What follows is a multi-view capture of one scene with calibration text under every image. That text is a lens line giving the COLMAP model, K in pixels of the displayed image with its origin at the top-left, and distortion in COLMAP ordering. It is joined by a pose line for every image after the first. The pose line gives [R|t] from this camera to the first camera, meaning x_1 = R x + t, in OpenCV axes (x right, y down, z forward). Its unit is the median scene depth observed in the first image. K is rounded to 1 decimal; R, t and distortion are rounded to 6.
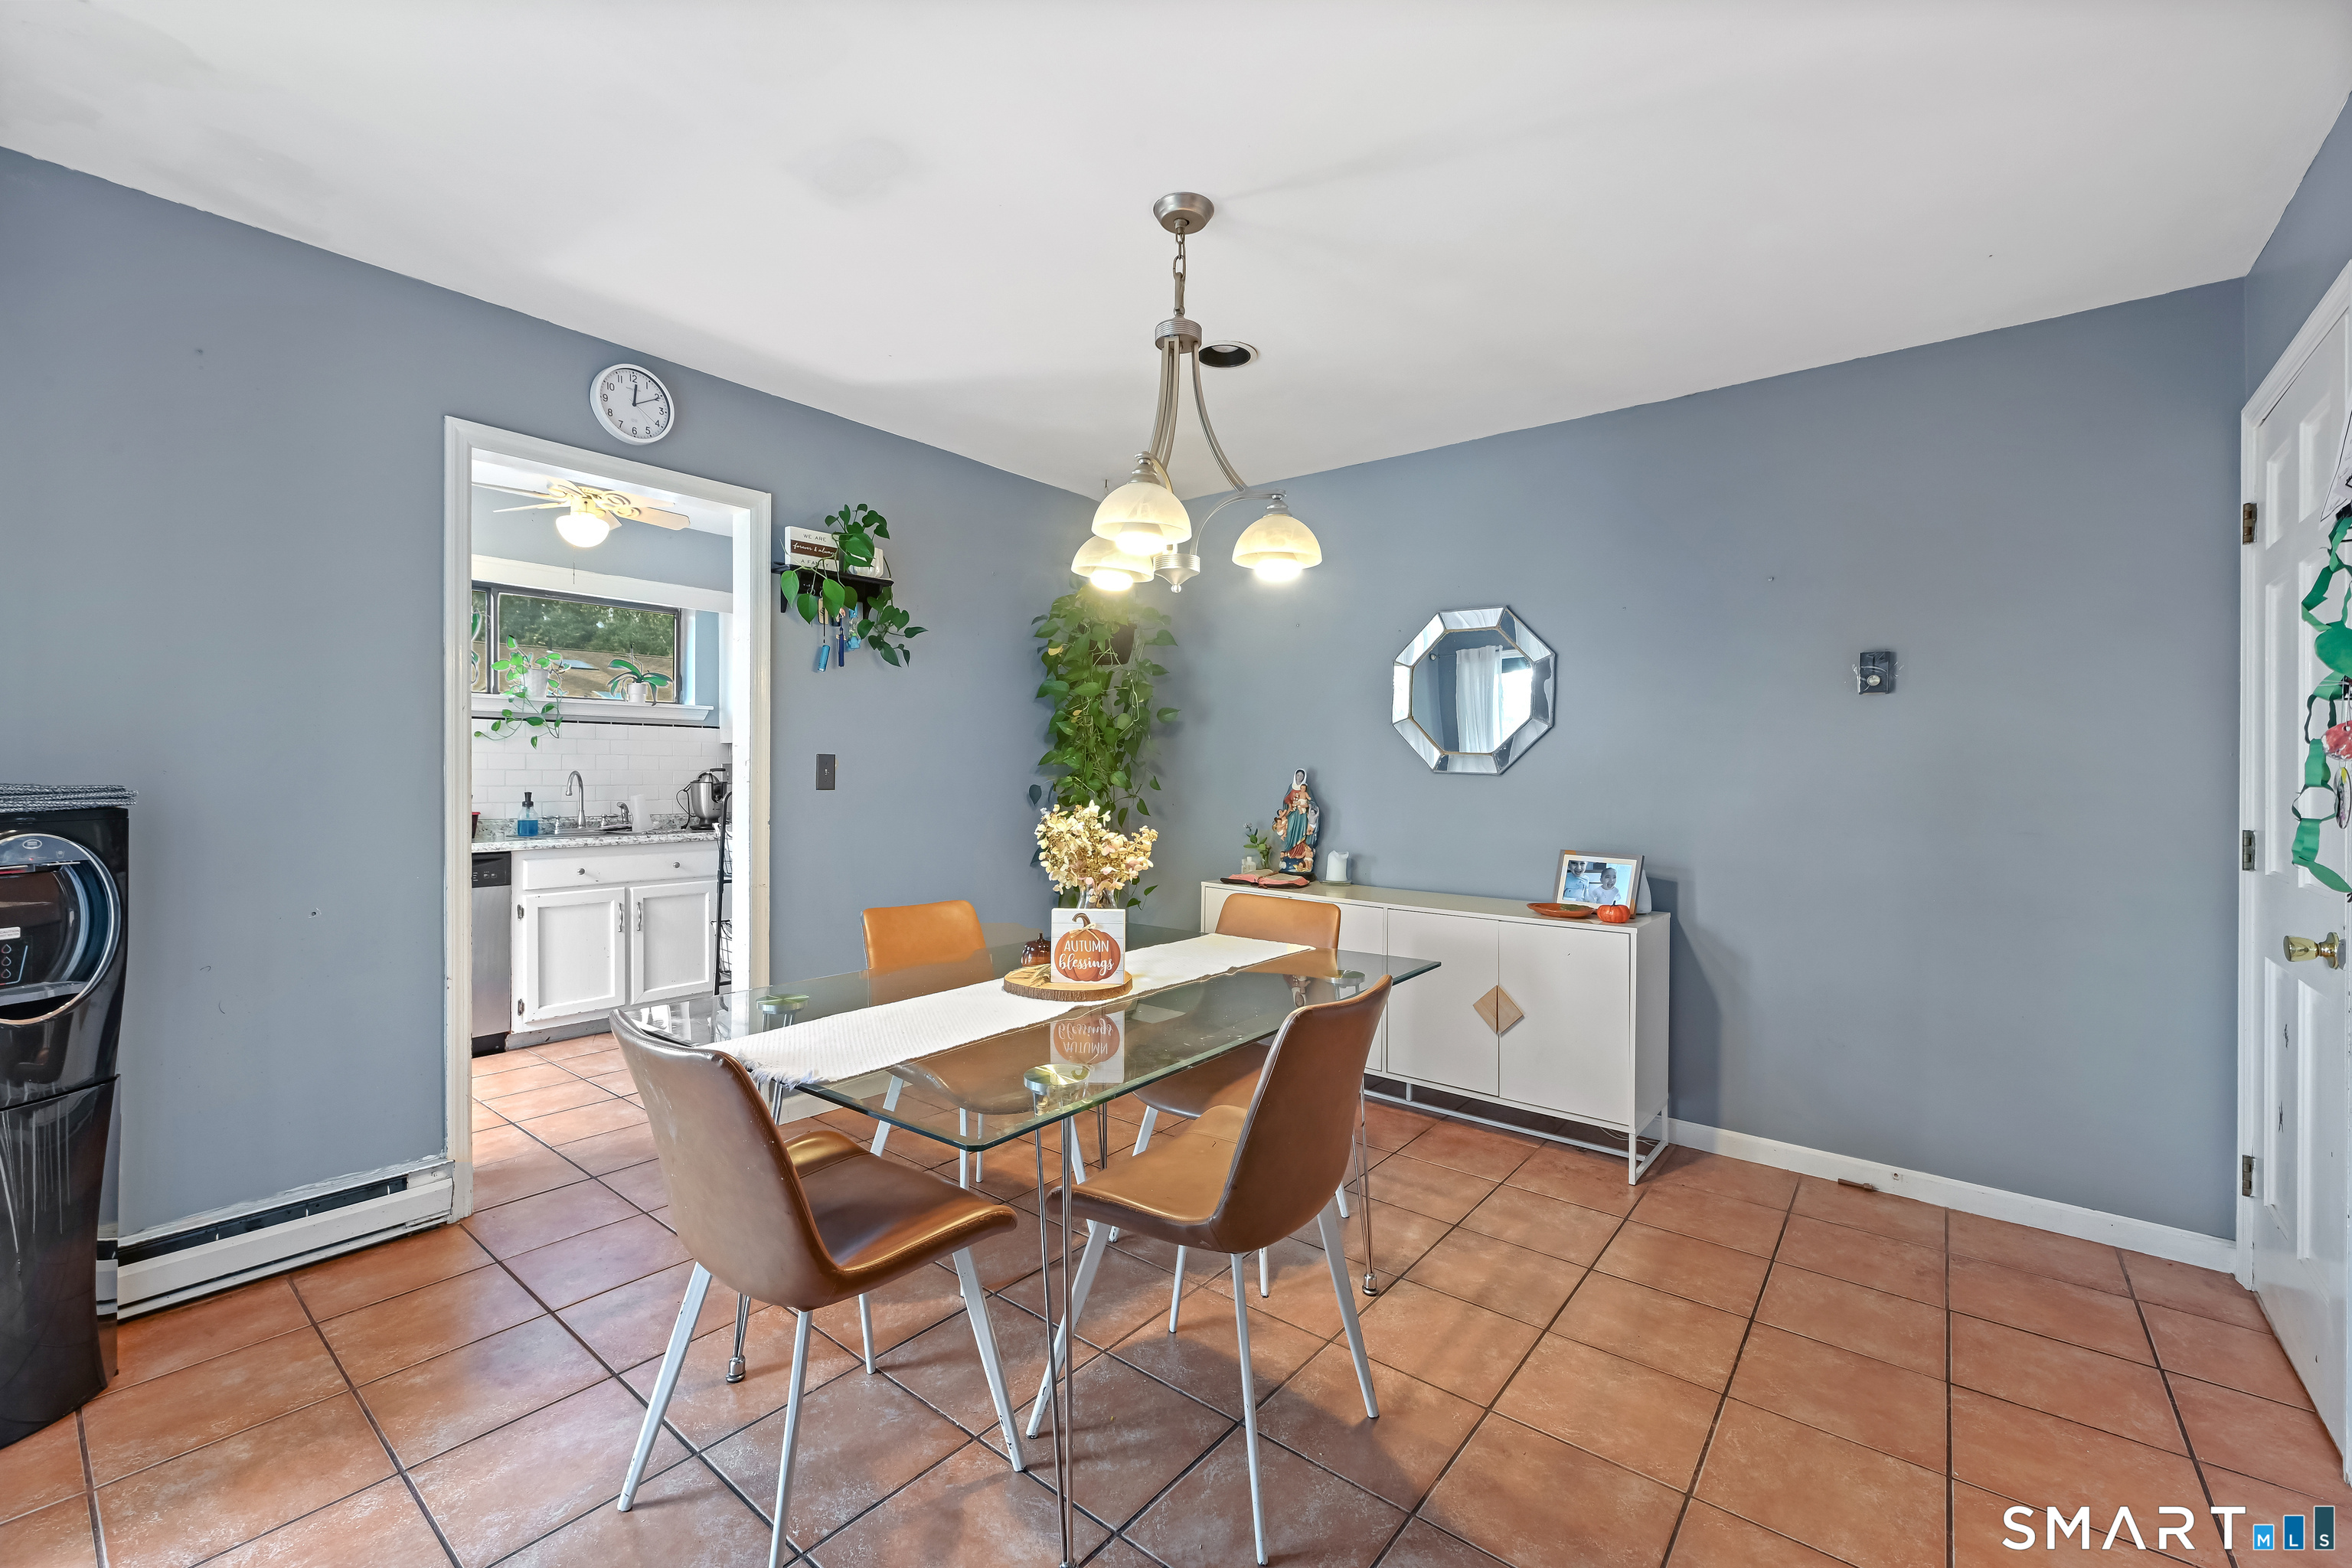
lens RADIAL K [[960.6, 0, 1165.1], [0, 960.6, 770.0], [0, 0, 1]] dist [0.001046, 0.000218]
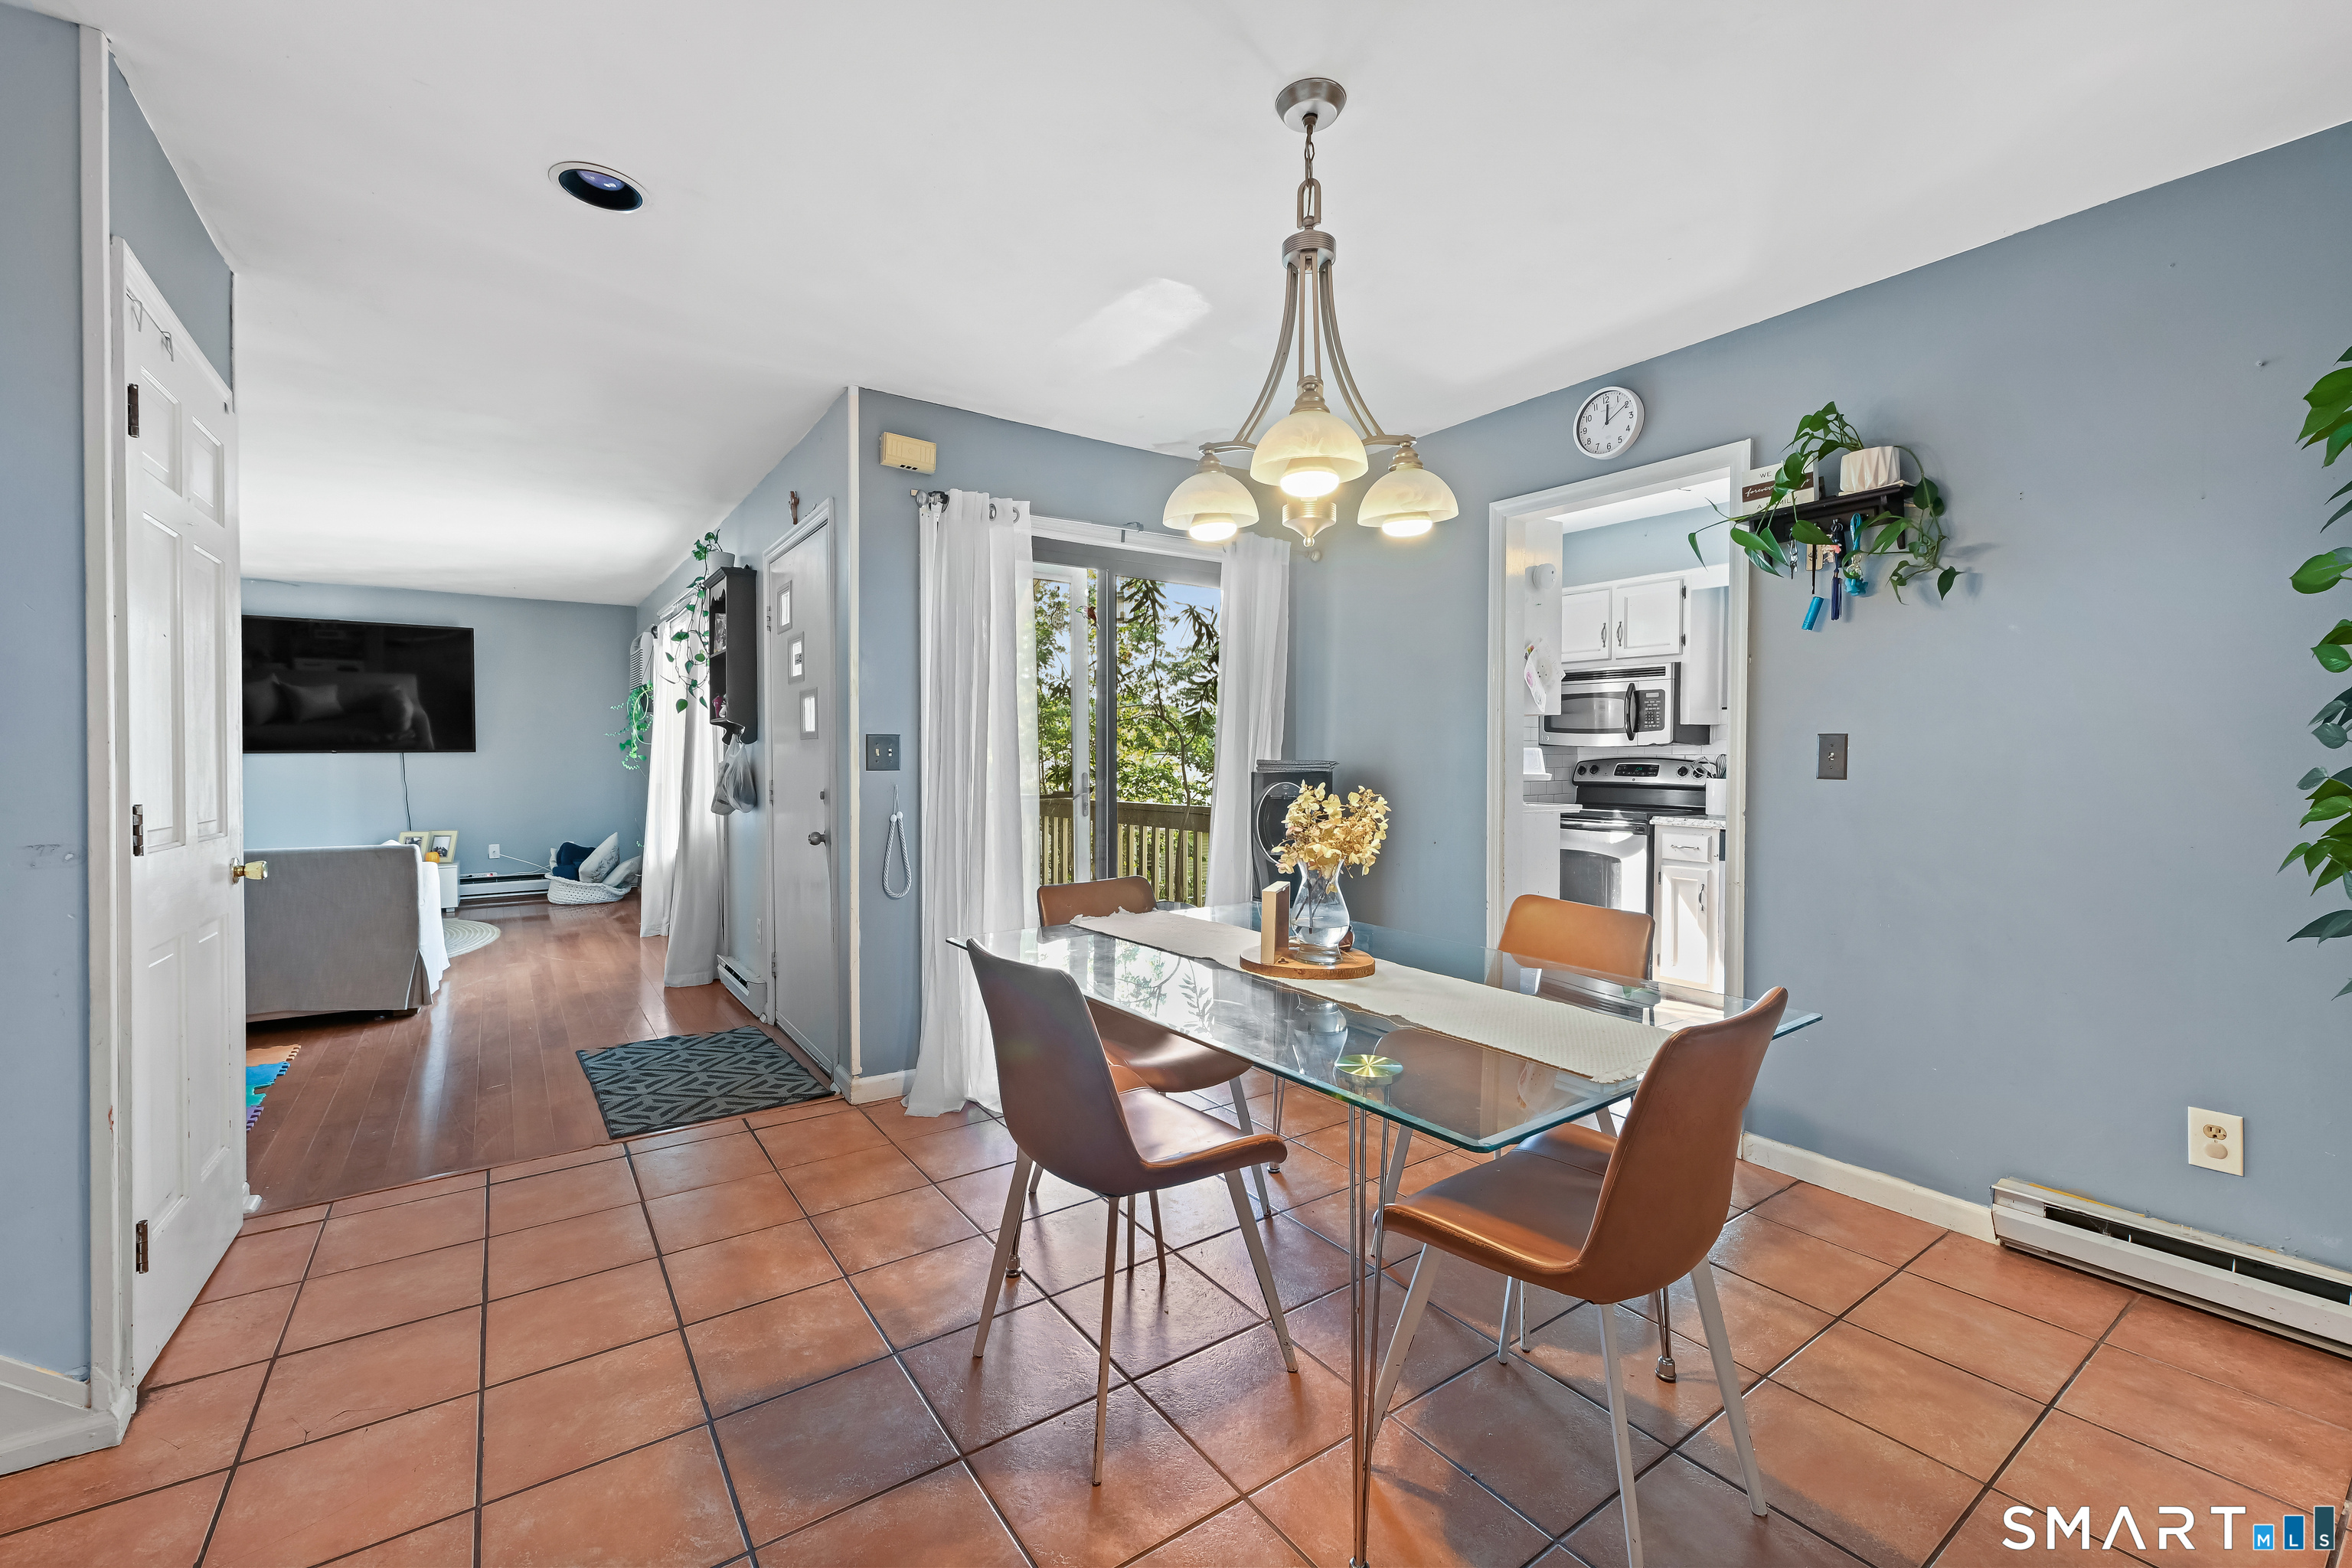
lens RADIAL K [[936.0, 0, 1178.9], [0, 936.0, 754.8], [0, 0, 1]] dist [0.030401, 0.000108]
pose [[-0.283378, -0.006141, -0.958989, 0.464905], [-0.011674, 0.999927, -0.002953, 0.008105], [0.958937, 0.010358, -0.283429, 0.620874]]
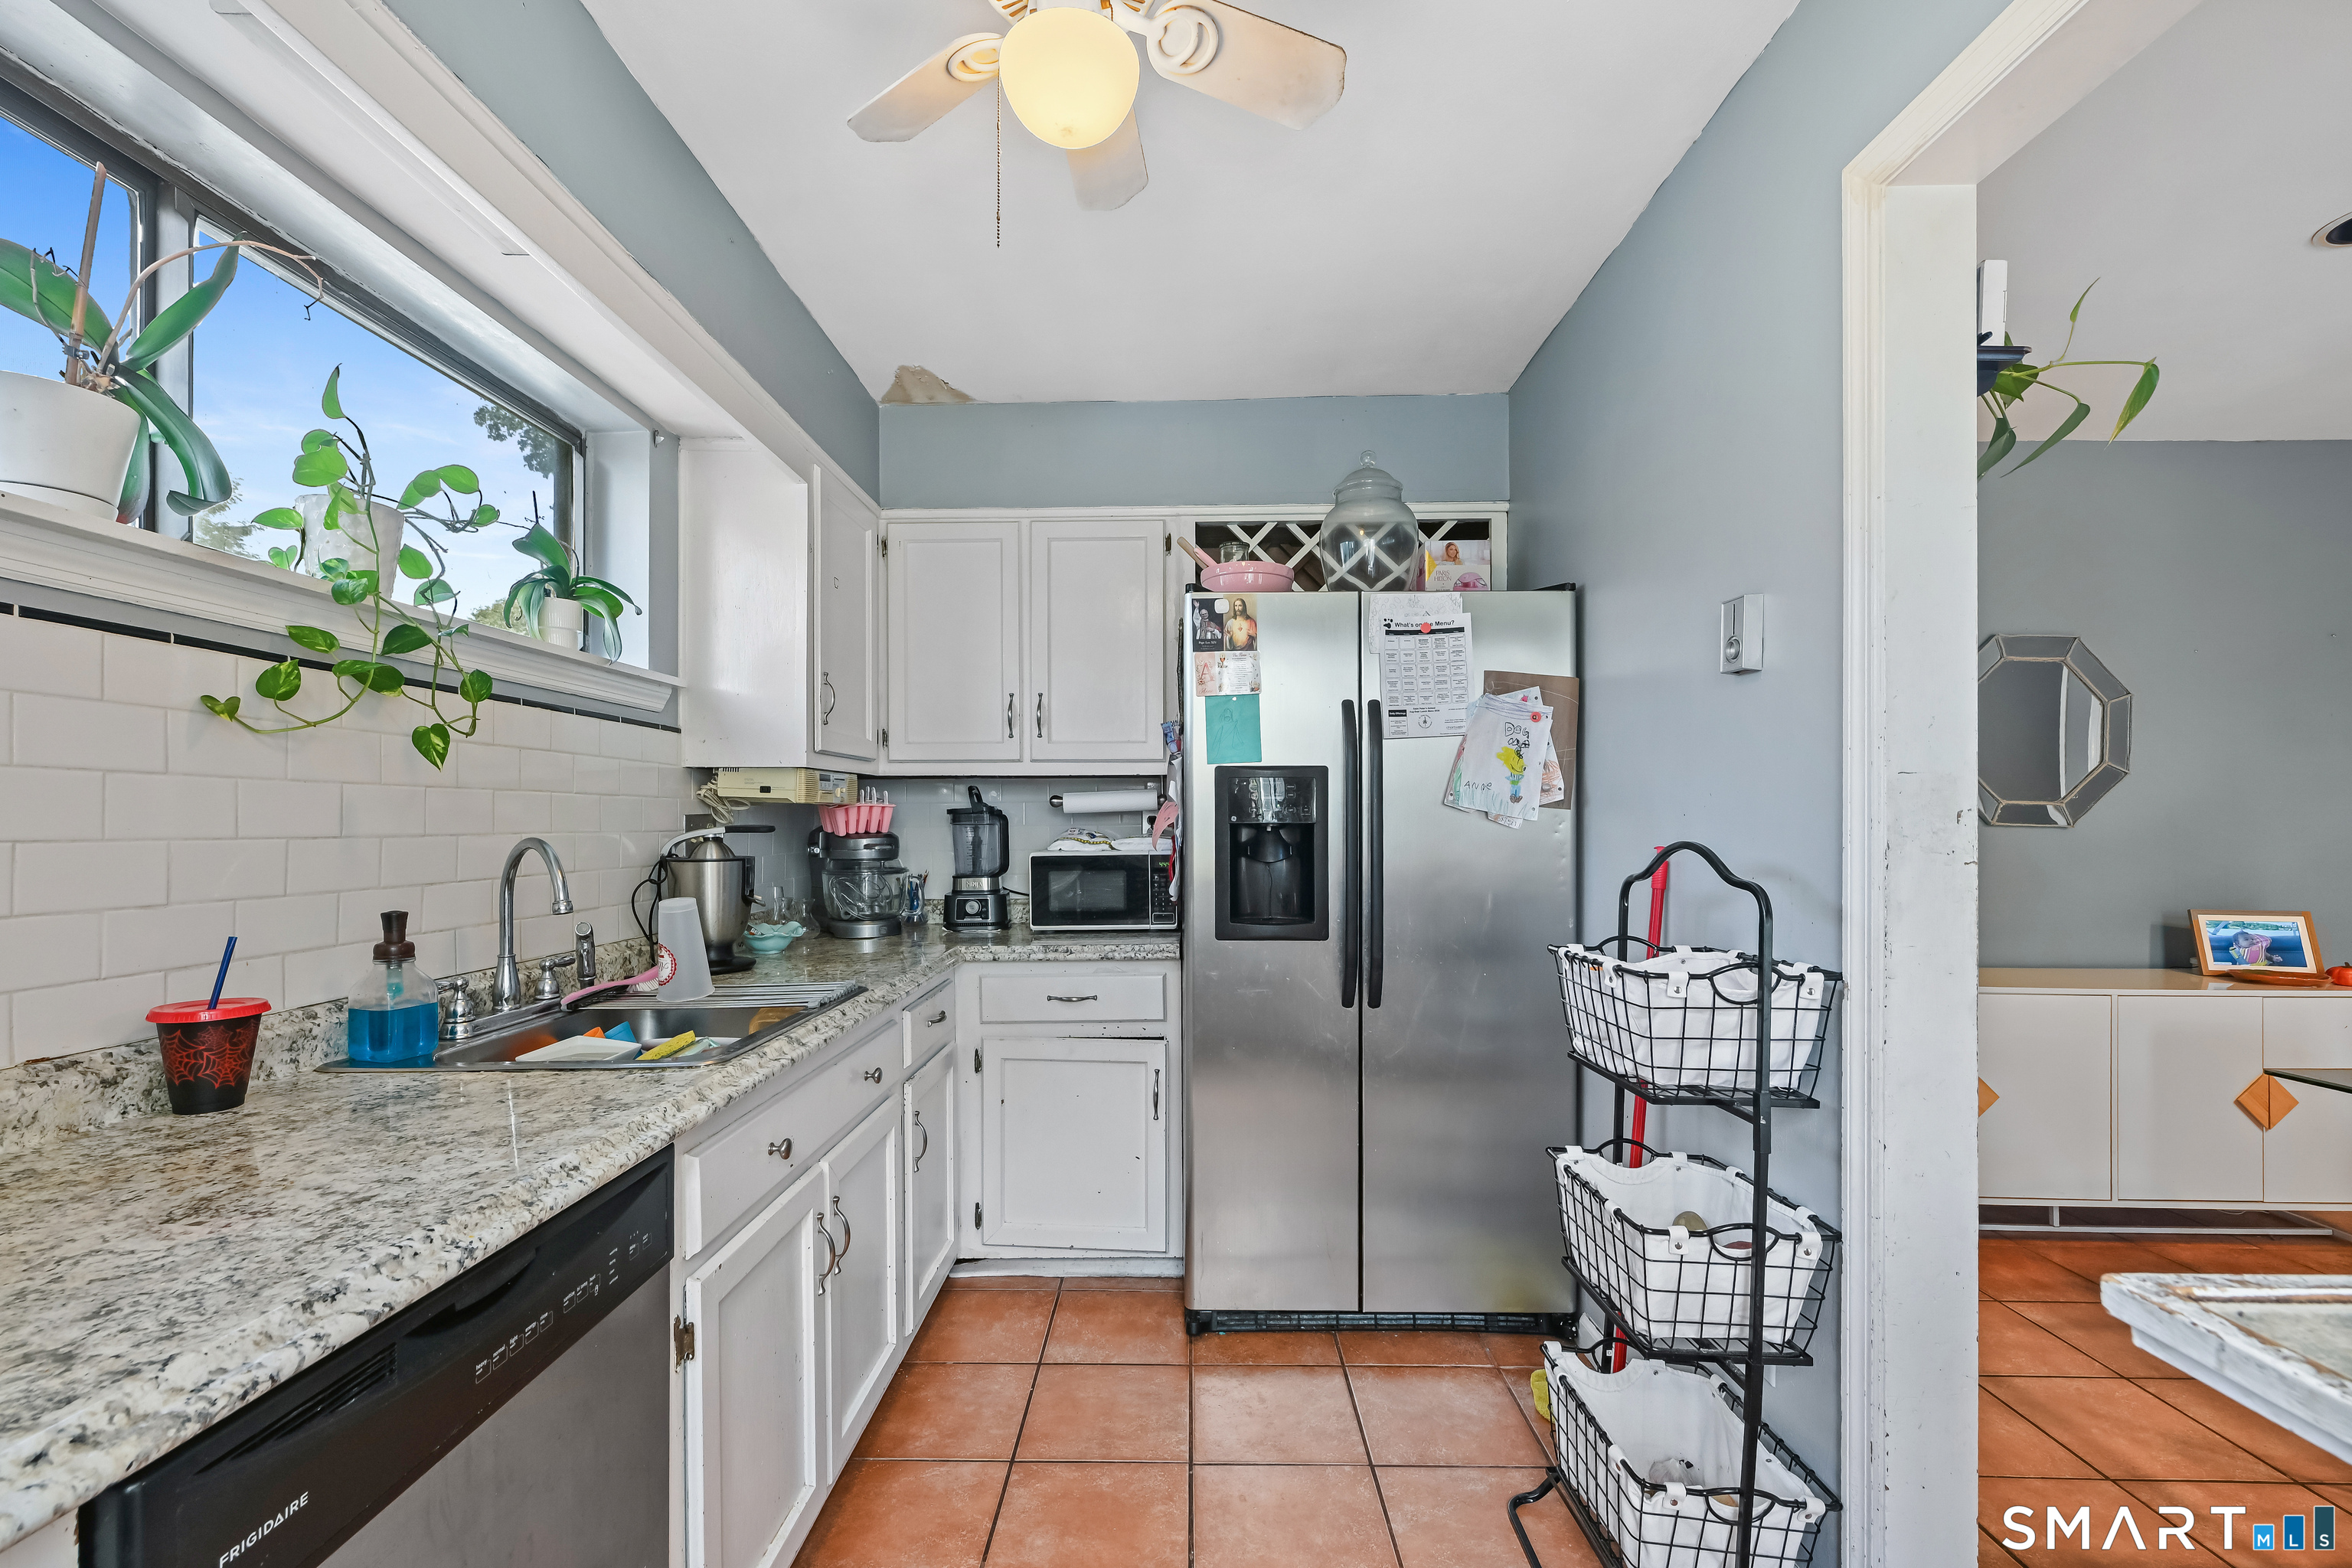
lens RADIAL K [[1015.7, 0, 1166.2], [0, 1015.7, 823.1], [0, 0, 1]] dist [-0.002341, -0.000459]
pose [[0.792290, -0.007351, 0.610100, -0.775240], [0.005577, 0.999973, 0.004807, -0.005515], [-0.610119, -0.000407, 0.792310, 0.702397]]
